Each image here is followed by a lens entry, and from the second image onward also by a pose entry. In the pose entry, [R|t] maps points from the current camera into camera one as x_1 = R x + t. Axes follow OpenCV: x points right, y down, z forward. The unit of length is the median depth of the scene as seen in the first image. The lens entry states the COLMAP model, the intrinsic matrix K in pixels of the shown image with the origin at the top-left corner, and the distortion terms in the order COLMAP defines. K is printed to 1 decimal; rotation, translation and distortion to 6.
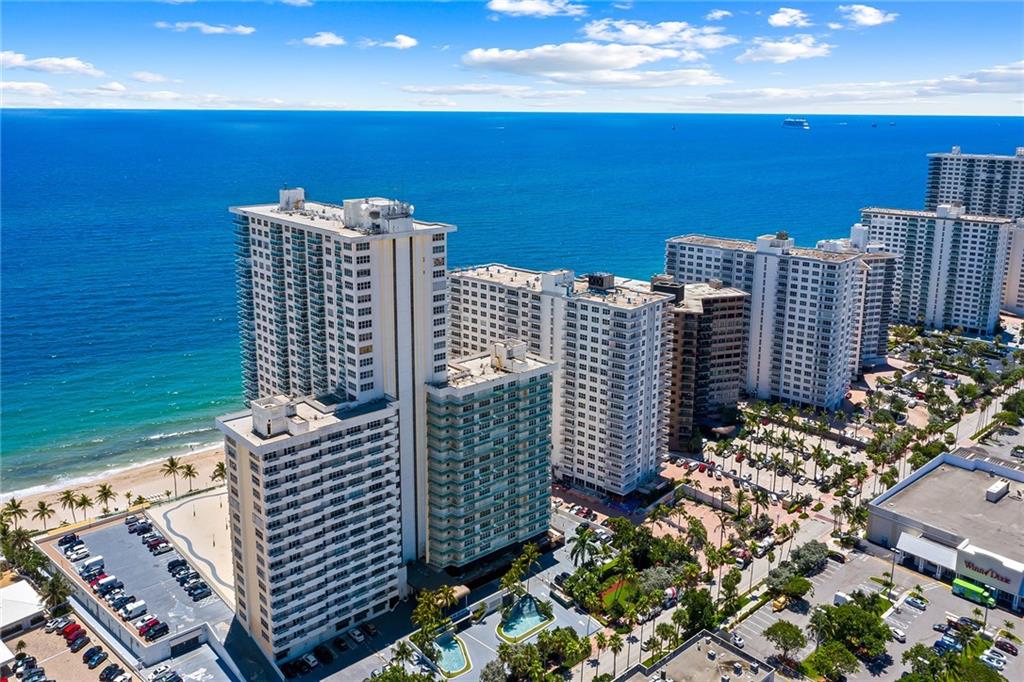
lens RADIAL K [[826.4, 0, 508.5], [0, 826.4, 255.9], [0, 0, 1]] dist [-0.003802, 0.002443]
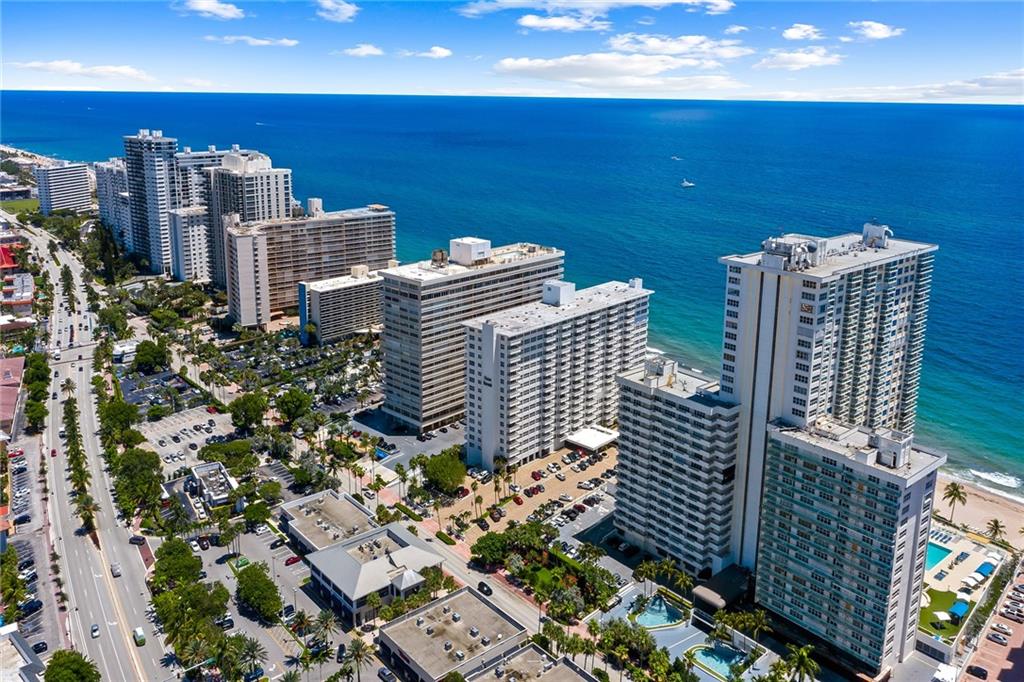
lens RADIAL K [[826.4, 0, 508.5], [0, 826.4, 255.9], [0, 0, 1]] dist [-0.003802, 0.002443]
pose [[-0.019596, 0.190697, -0.981453, 0.788913], [-0.194713, 0.962118, 0.190828, -0.154571], [0.980665, 0.194841, 0.018277, 0.538330]]
